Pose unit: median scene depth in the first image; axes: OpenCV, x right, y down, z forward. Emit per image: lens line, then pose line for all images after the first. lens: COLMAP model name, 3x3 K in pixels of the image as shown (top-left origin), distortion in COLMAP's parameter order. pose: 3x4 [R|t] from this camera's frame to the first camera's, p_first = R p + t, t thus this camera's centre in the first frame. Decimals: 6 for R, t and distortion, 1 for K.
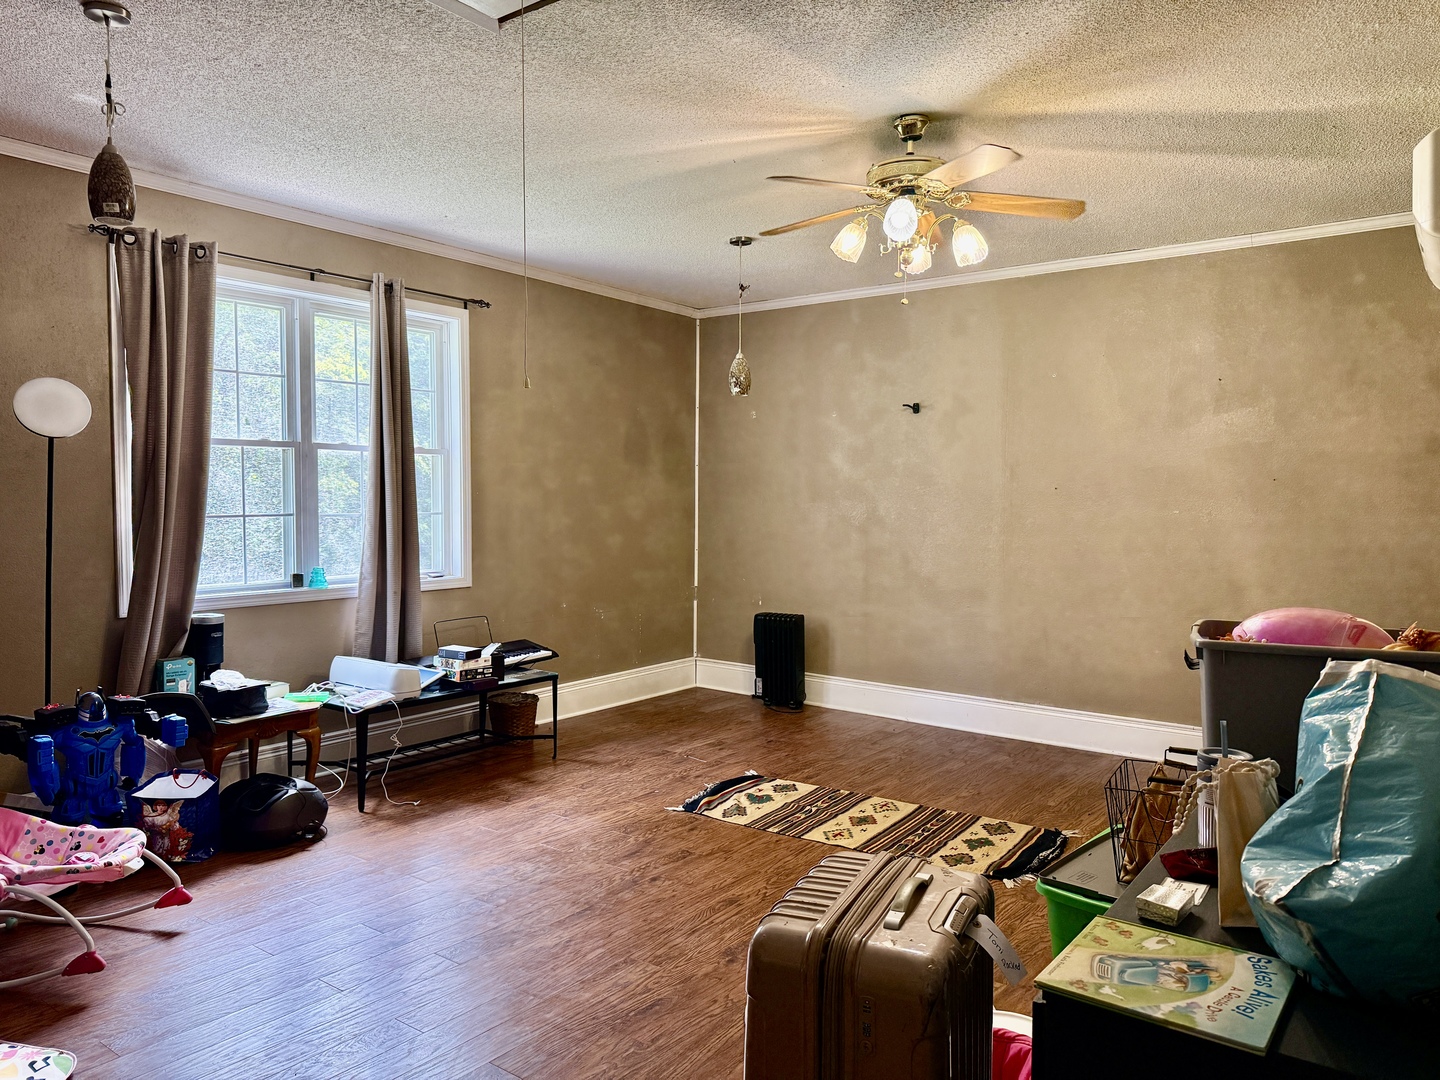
lens RADIAL K [[1004.7, 0, 720.0], [0, 1004.7, 540.0], [0, 0, 1]] dist [0.006239, 0.001100]
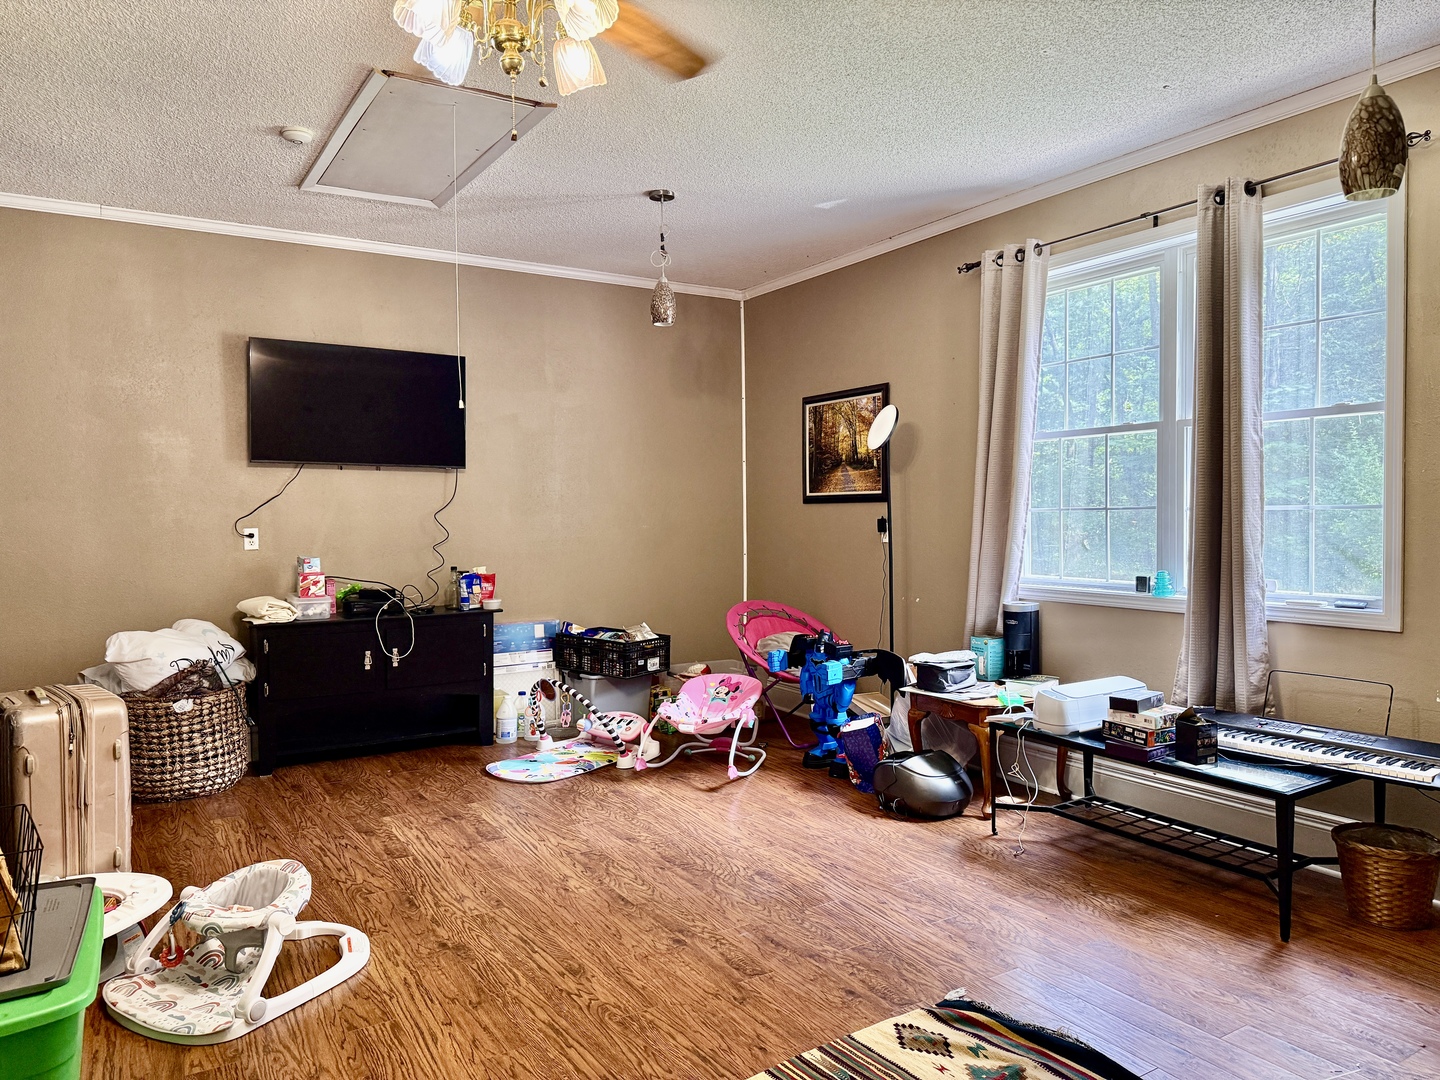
lens RADIAL K [[994.1, 0, 725.6], [0, 994.1, 544.3], [0, 0, 1]] dist [0.129601, -0.225490]
pose [[-0.360855, 0.033911, -0.932005, 0.614331], [-0.031063, 0.998347, 0.048352, -0.029248], [0.932104, 0.046399, -0.359205, 1.178206]]
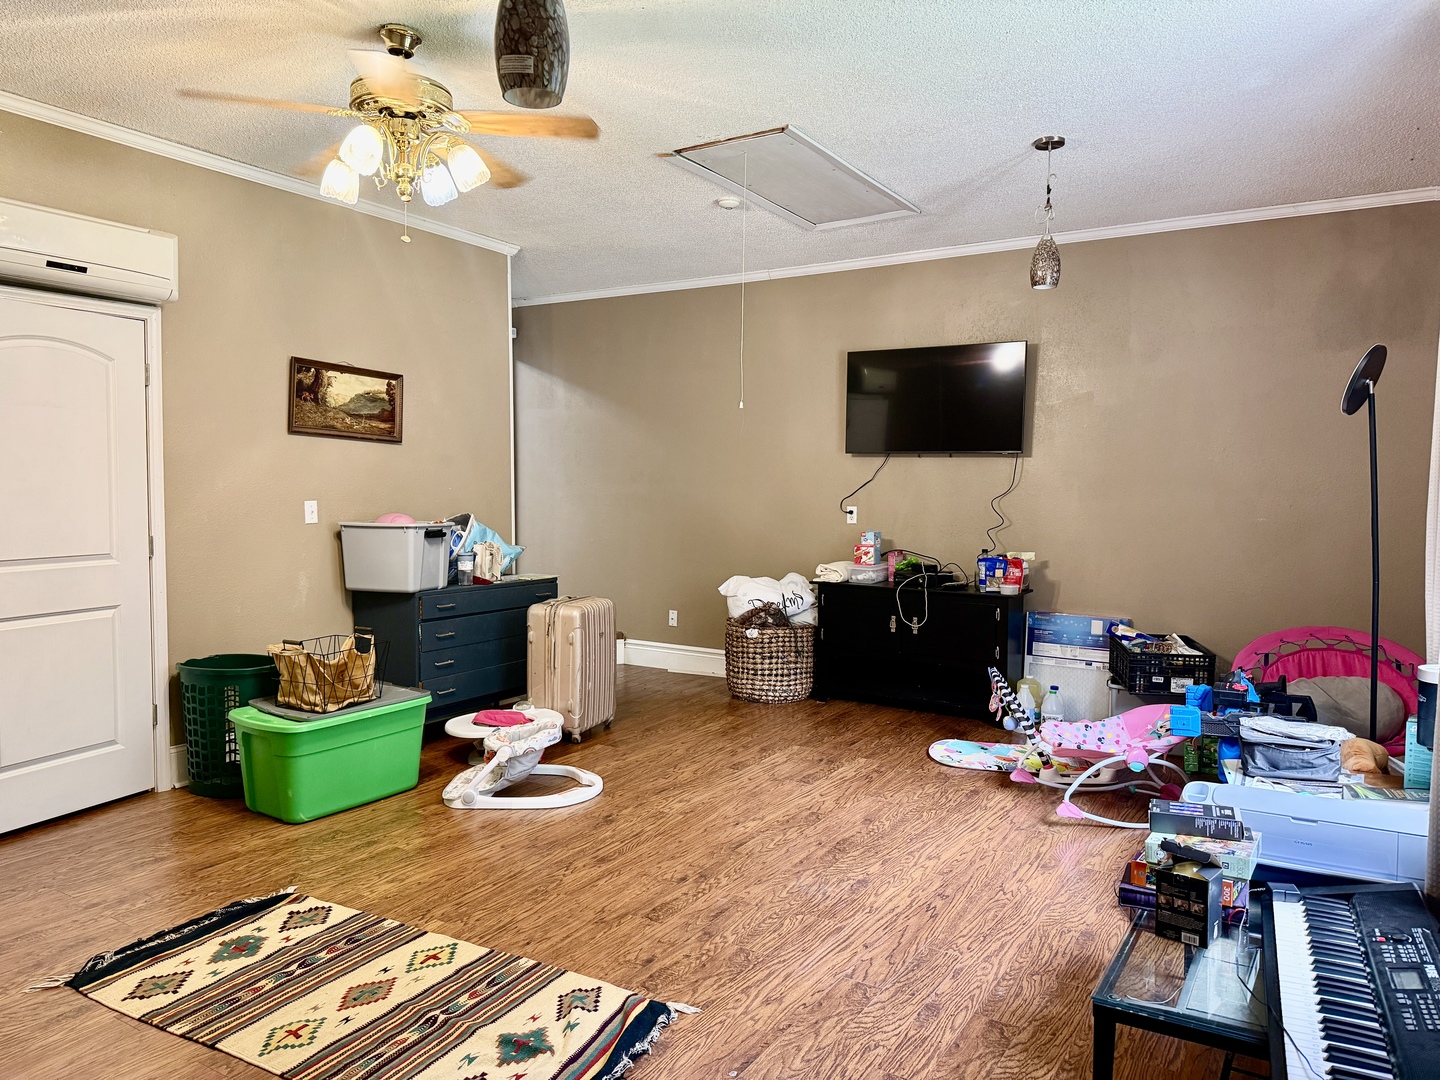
lens RADIAL K [[994.1, 0, 725.6], [0, 994.1, 544.3], [0, 0, 1]] dist [0.129601, -0.225490]
pose [[-0.995882, -0.012146, -0.089841, -0.015130], [-0.020812, 0.995148, 0.096159, -0.055628], [0.088237, 0.097633, -0.991303, 1.692073]]
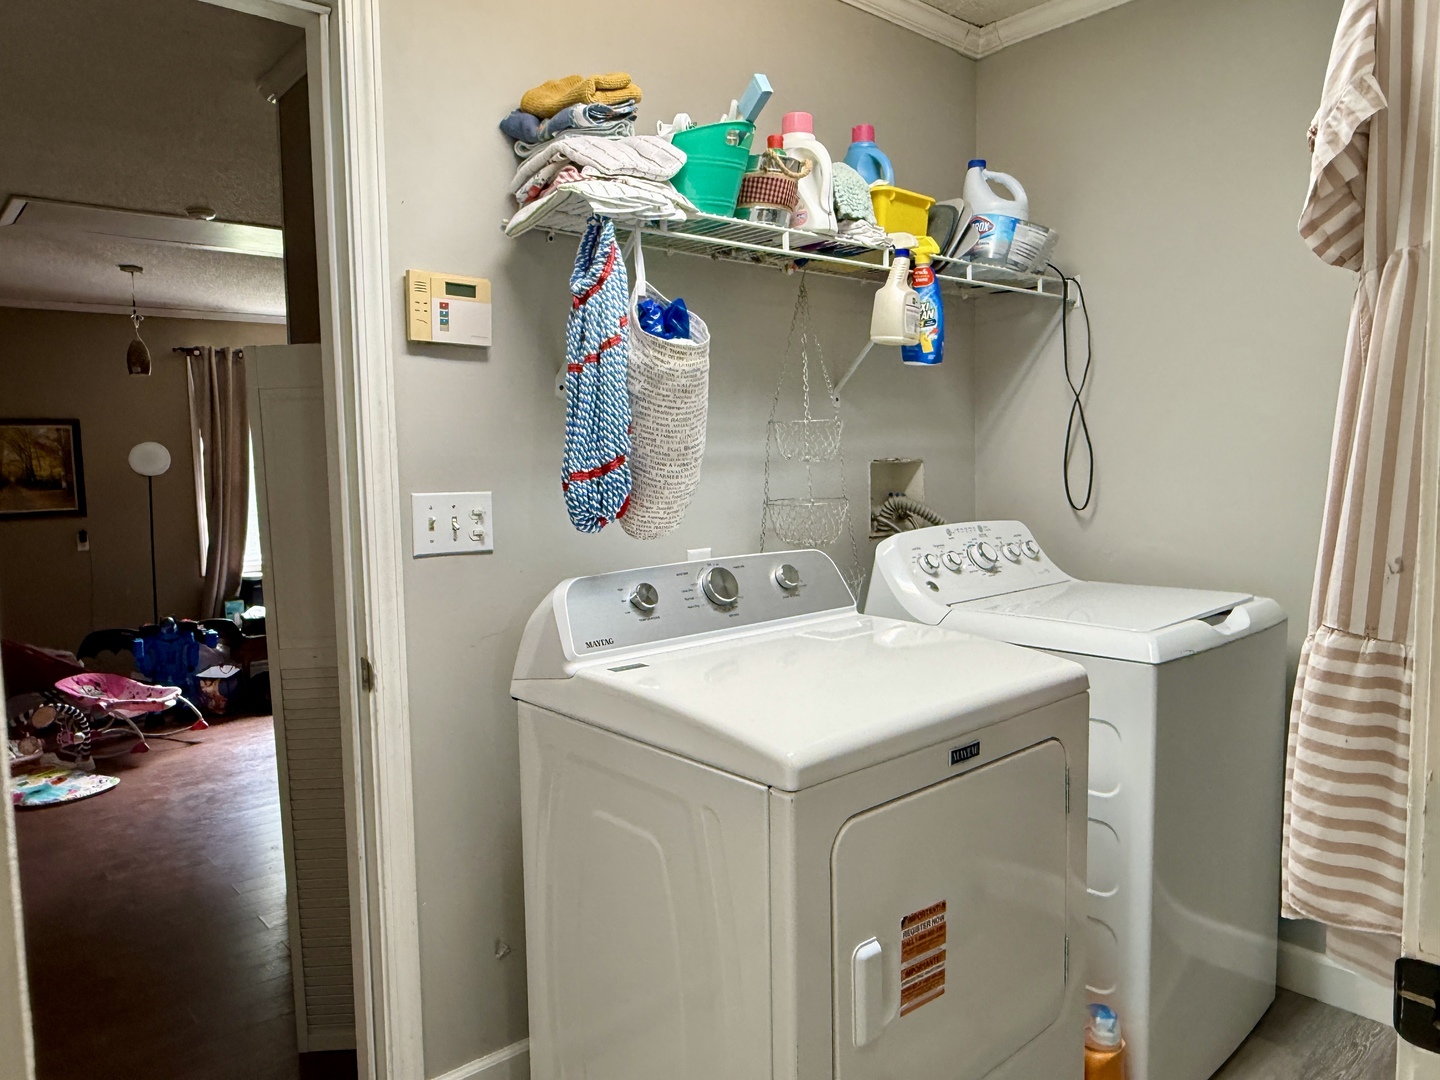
lens RADIAL K [[1001.4, 0, 720.0], [0, 1001.4, 540.0], [0, 0, 1]] dist [-0.003785, -0.001844]
pose [[0.973548, -0.008591, -0.228319, 0.658400], [0.018943, 0.998887, 0.043185, -0.041100], [0.227694, -0.046368, 0.972628, -0.454564]]
